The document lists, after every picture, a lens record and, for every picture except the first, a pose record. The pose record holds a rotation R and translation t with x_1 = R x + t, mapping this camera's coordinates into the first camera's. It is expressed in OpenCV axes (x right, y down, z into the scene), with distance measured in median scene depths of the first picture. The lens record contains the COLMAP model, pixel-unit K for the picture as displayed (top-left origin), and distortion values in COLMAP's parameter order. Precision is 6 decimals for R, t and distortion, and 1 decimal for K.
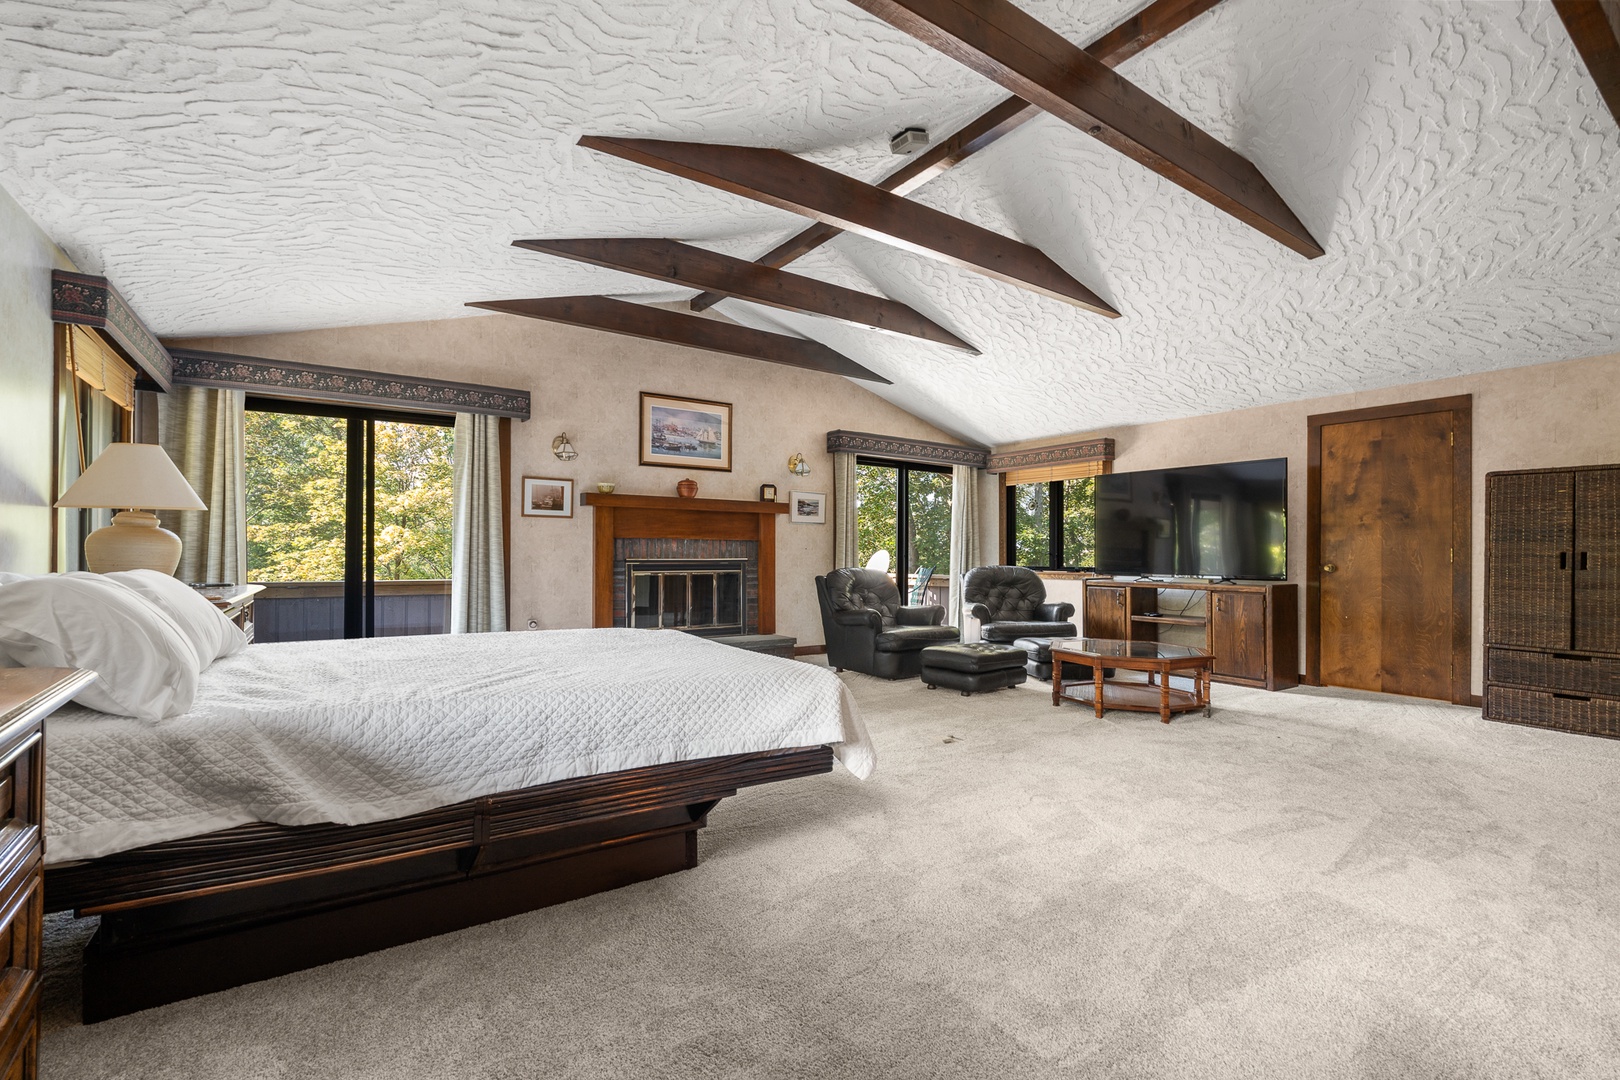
lens RADIAL K [[732.8, 0, 825.6], [0, 732.8, 535.5], [0, 0, 1]] dist [0.001564, -0.000041]
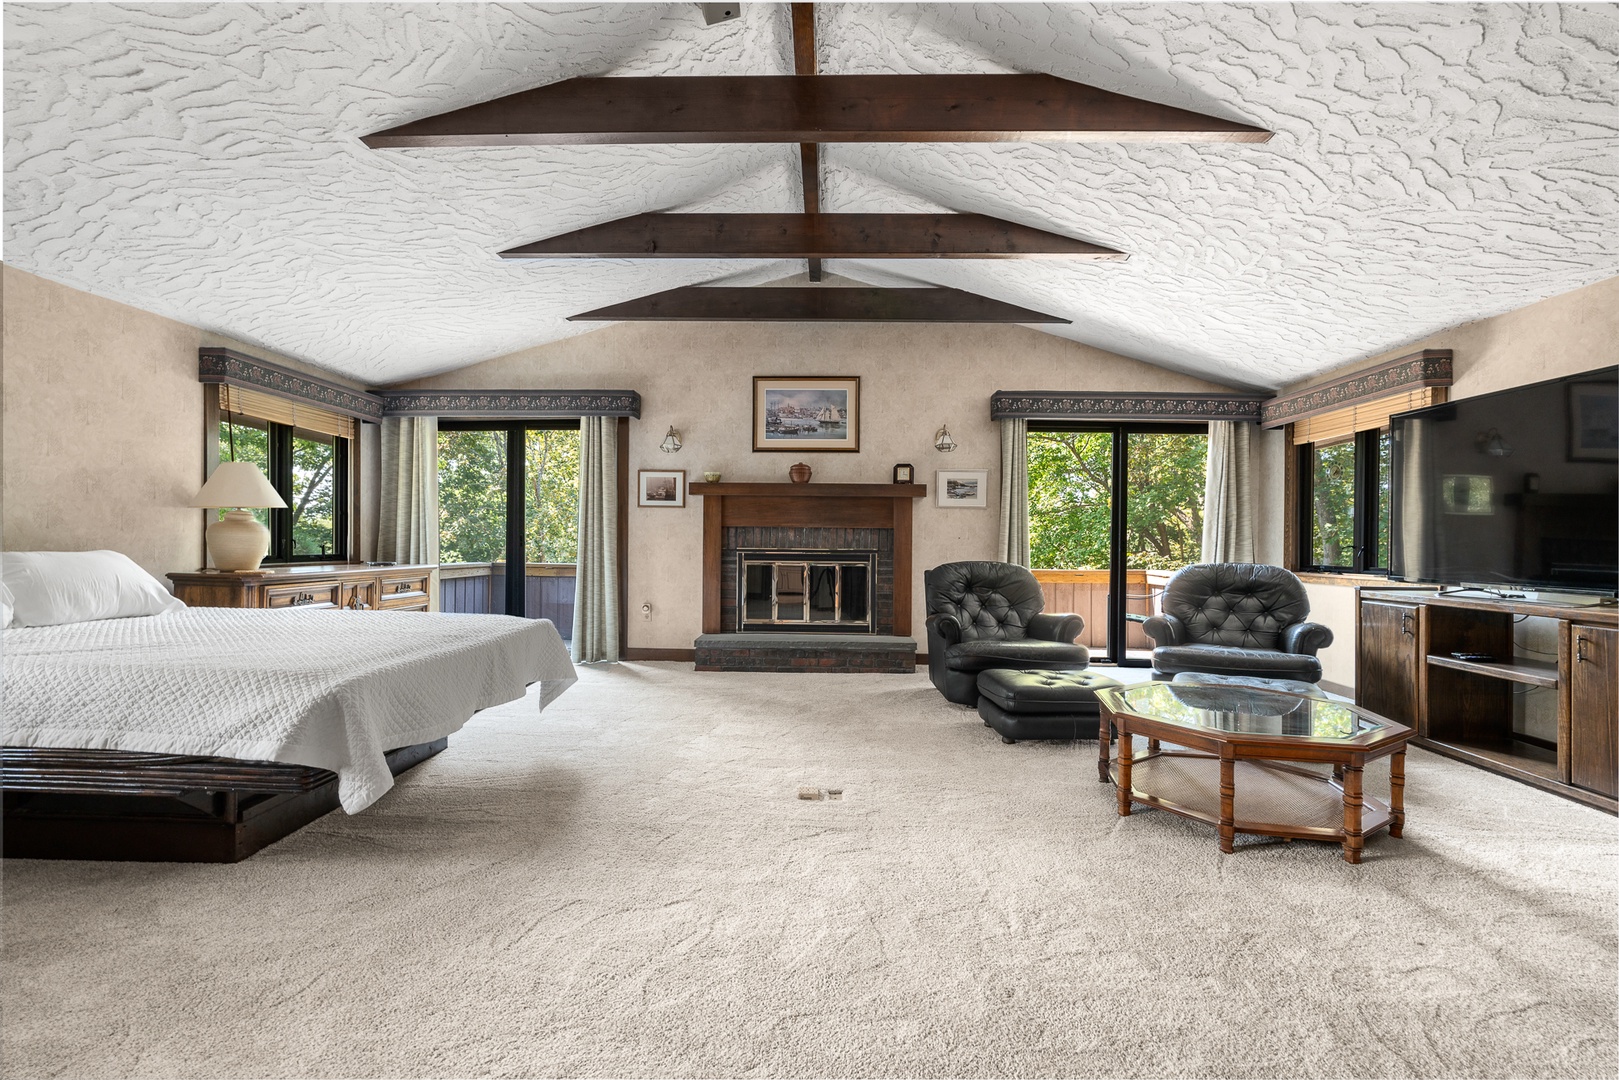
lens RADIAL K [[732.3, 0, 812.3], [0, 732.3, 532.9], [0, 0, 1]] dist [0.001564, -0.000041]
pose [[0.797863, -0.004256, -0.602824, 0.393771], [0.009341, 0.999942, 0.005303, 0.007121], [0.602766, -0.009862, 0.797857, 0.269177]]
